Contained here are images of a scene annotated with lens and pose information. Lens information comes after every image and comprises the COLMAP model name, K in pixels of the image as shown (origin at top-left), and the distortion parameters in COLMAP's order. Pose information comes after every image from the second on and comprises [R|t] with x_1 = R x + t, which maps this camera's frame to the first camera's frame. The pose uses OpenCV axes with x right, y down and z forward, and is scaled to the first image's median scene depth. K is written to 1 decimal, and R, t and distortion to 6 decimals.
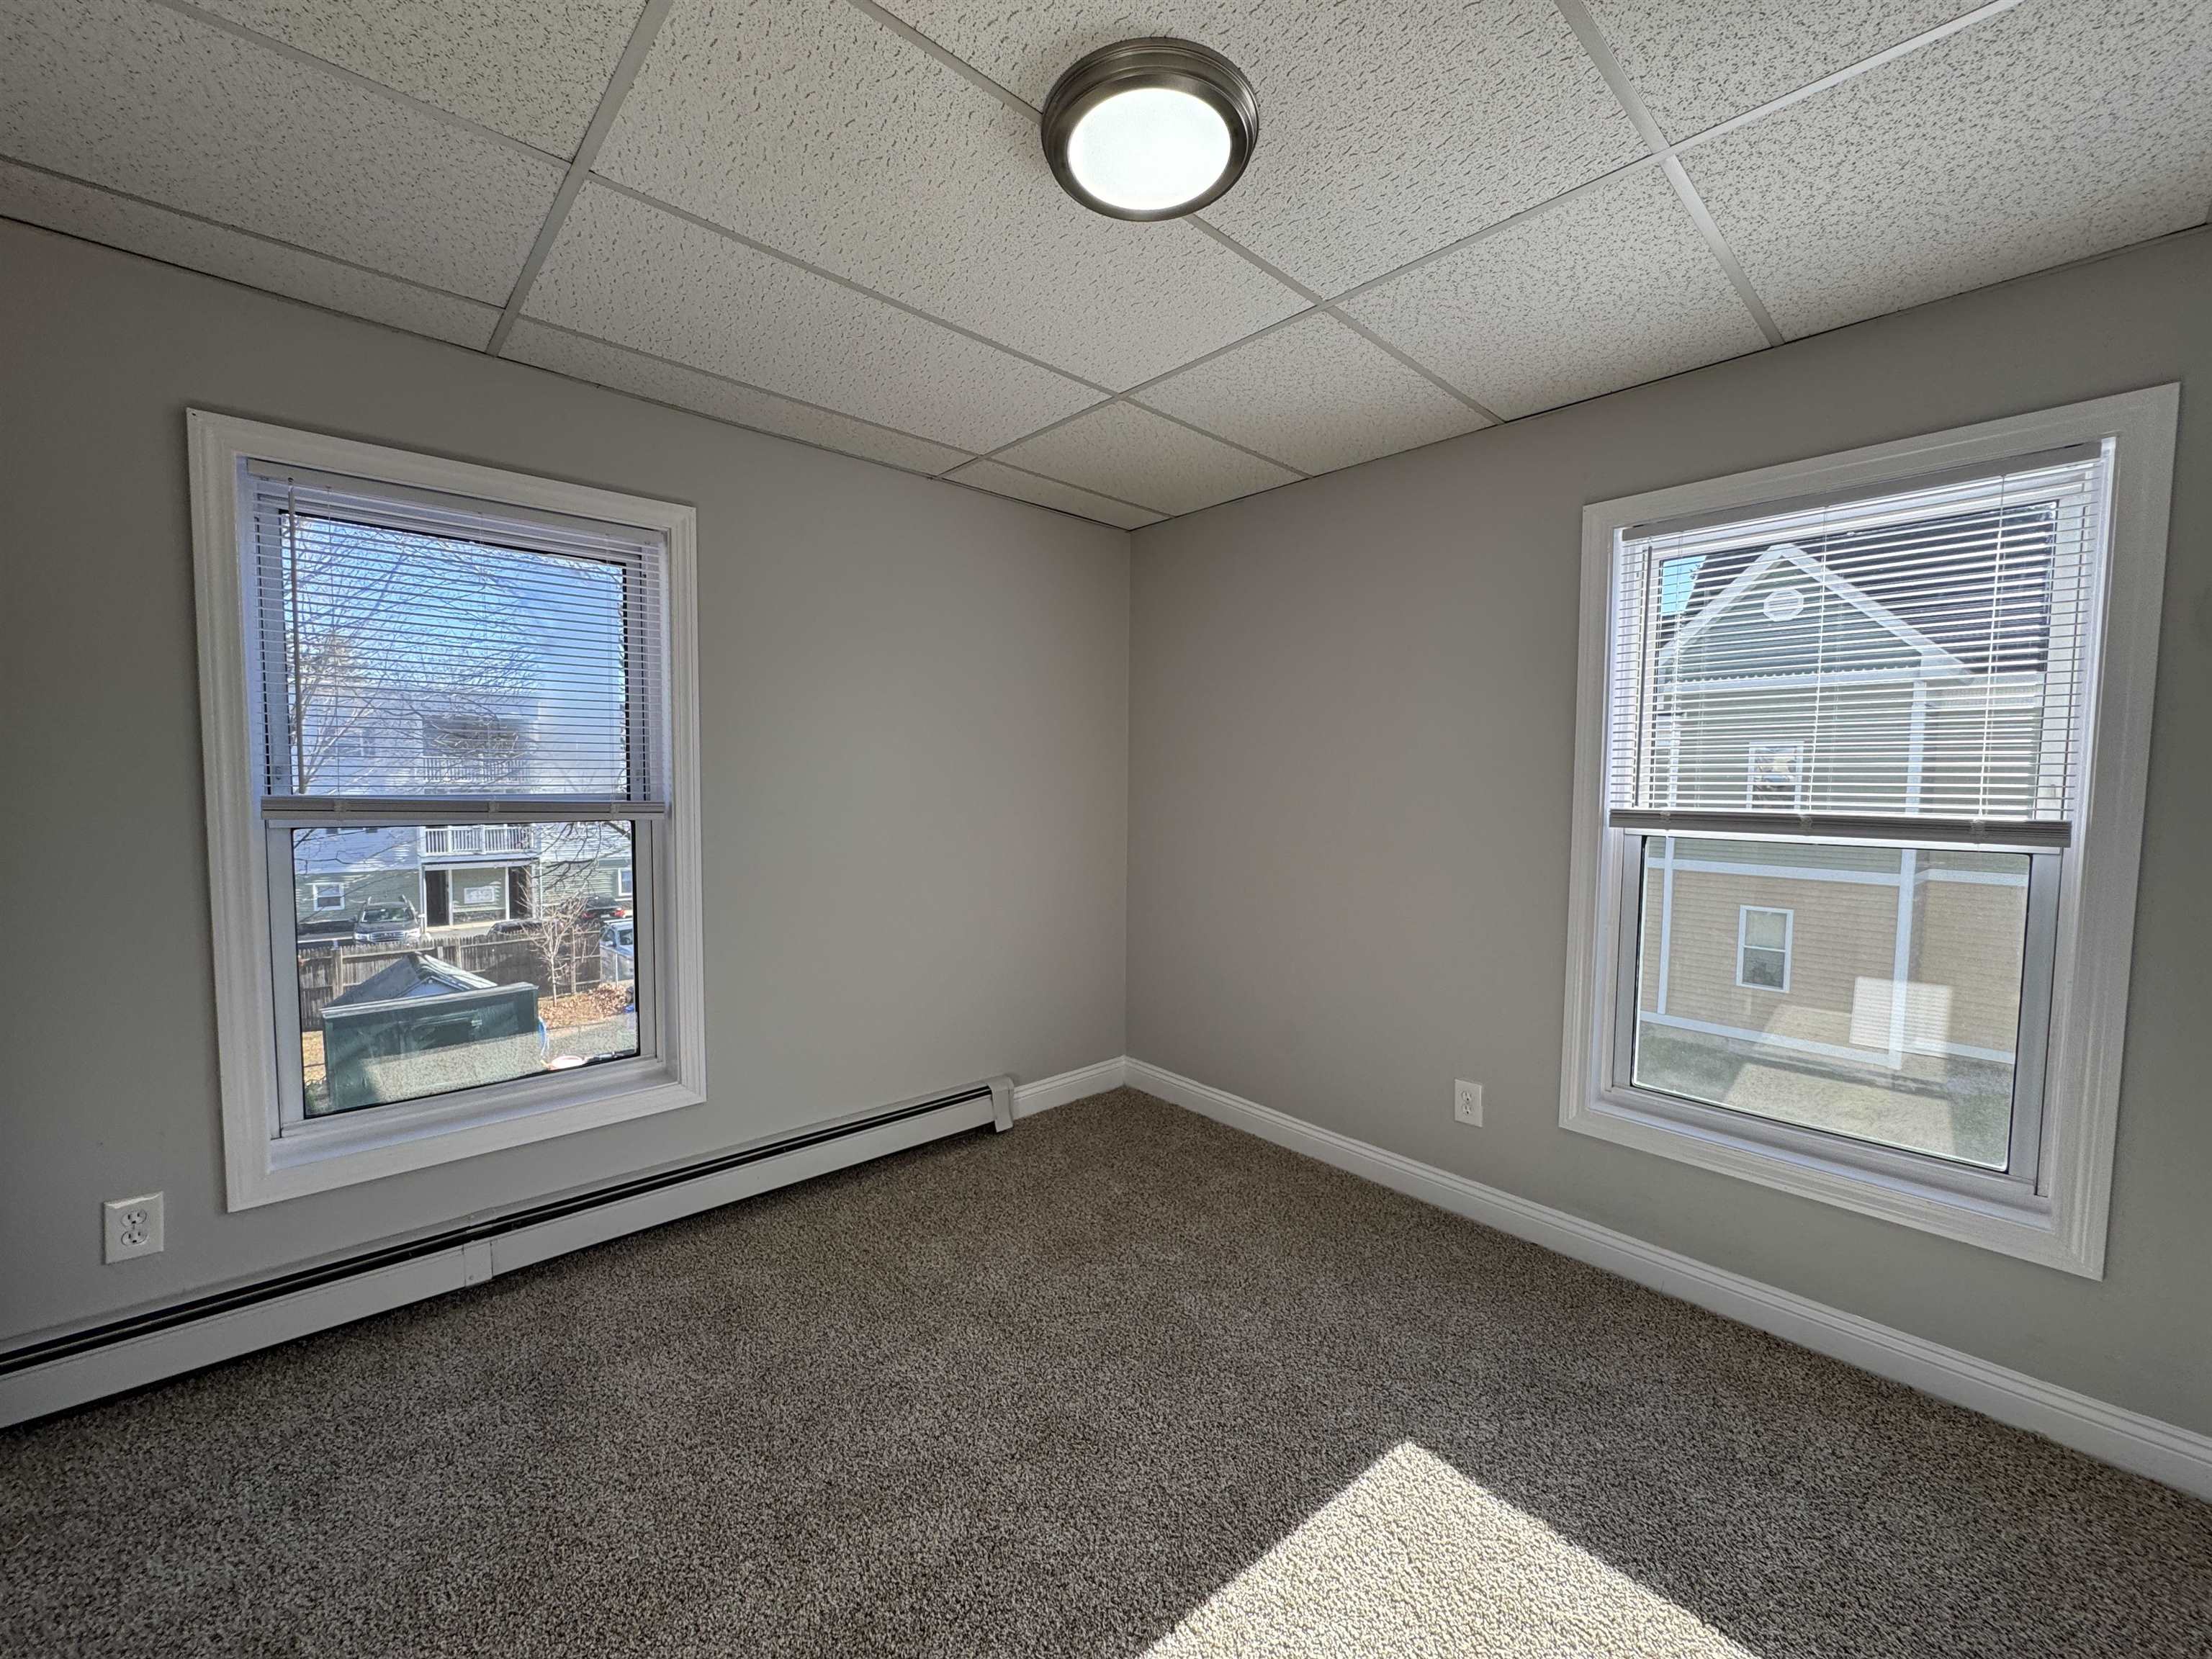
lens RADIAL K [[882.4, 0, 1096.0], [0, 882.4, 828.9], [0, 0, 1]] dist [0.001245, 0.000333]
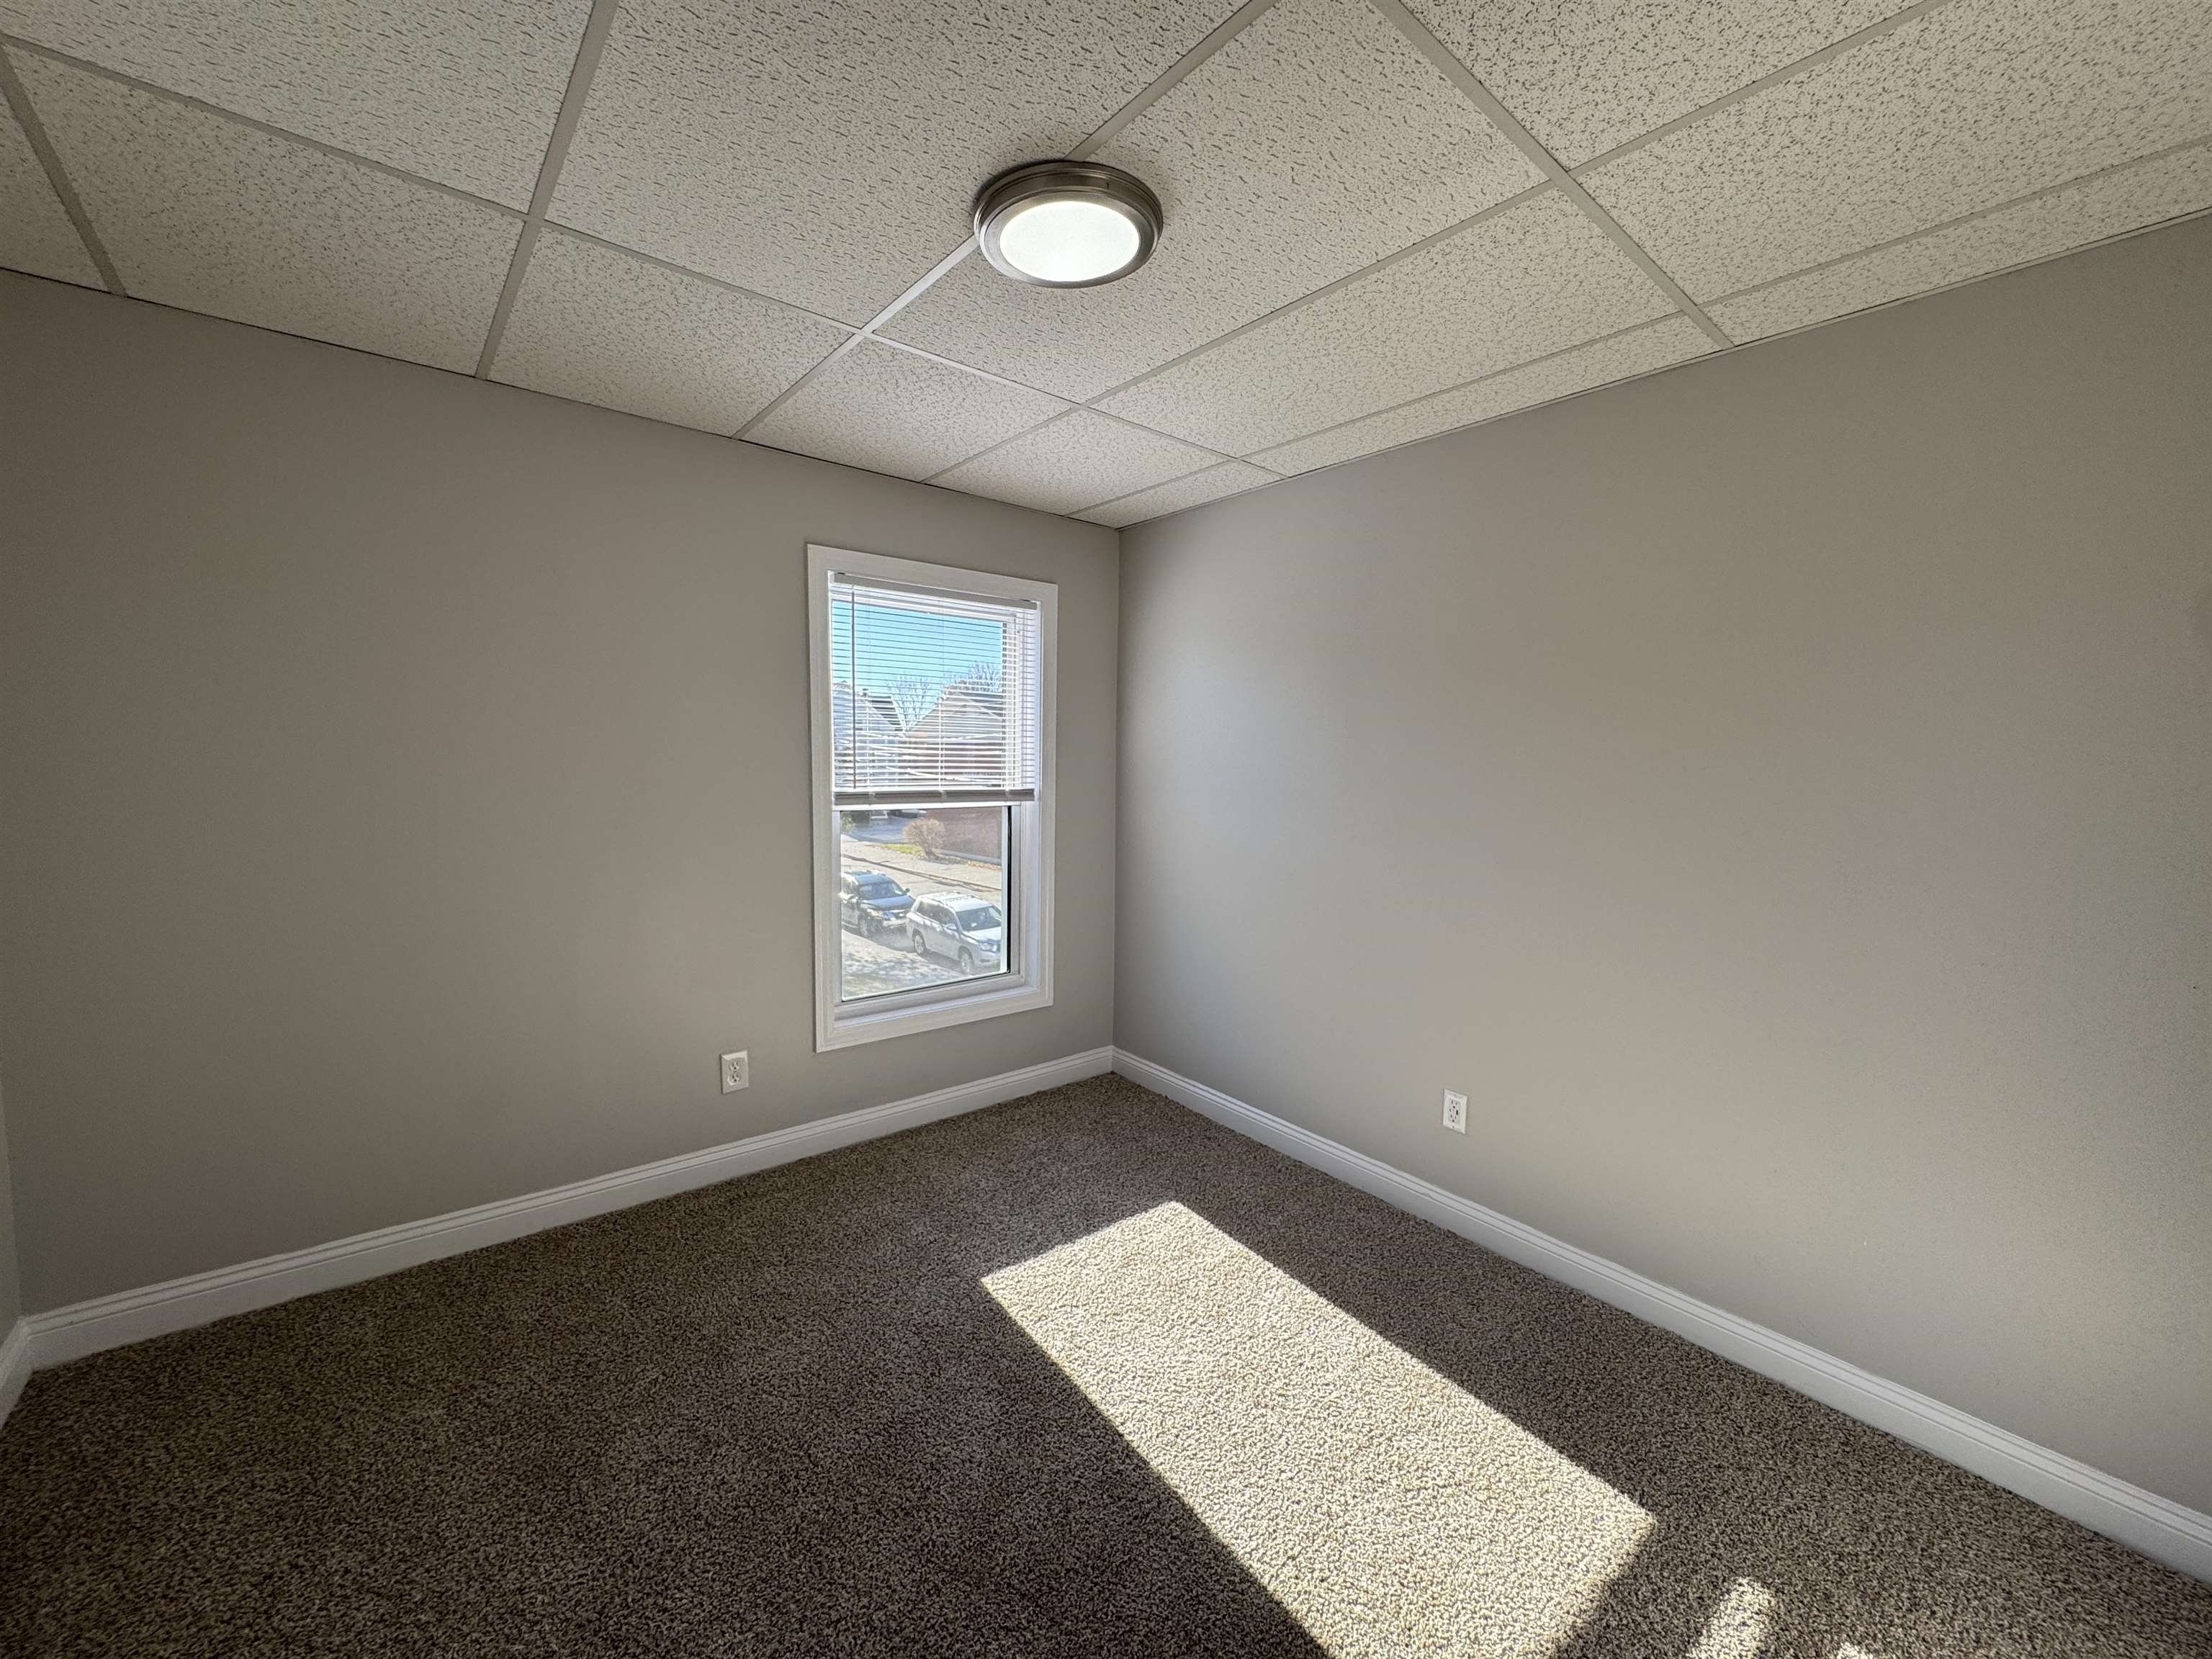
lens RADIAL K [[882.4, 0, 1118.9], [0, 882.4, 829.3], [0, 0, 1]] dist [0.001245, 0.000333]
pose [[0.039725, -0.091434, 0.995018, -0.750009], [0.041586, 0.995093, 0.089781, -0.073857], [-0.998345, 0.037813, 0.043332, 0.599067]]
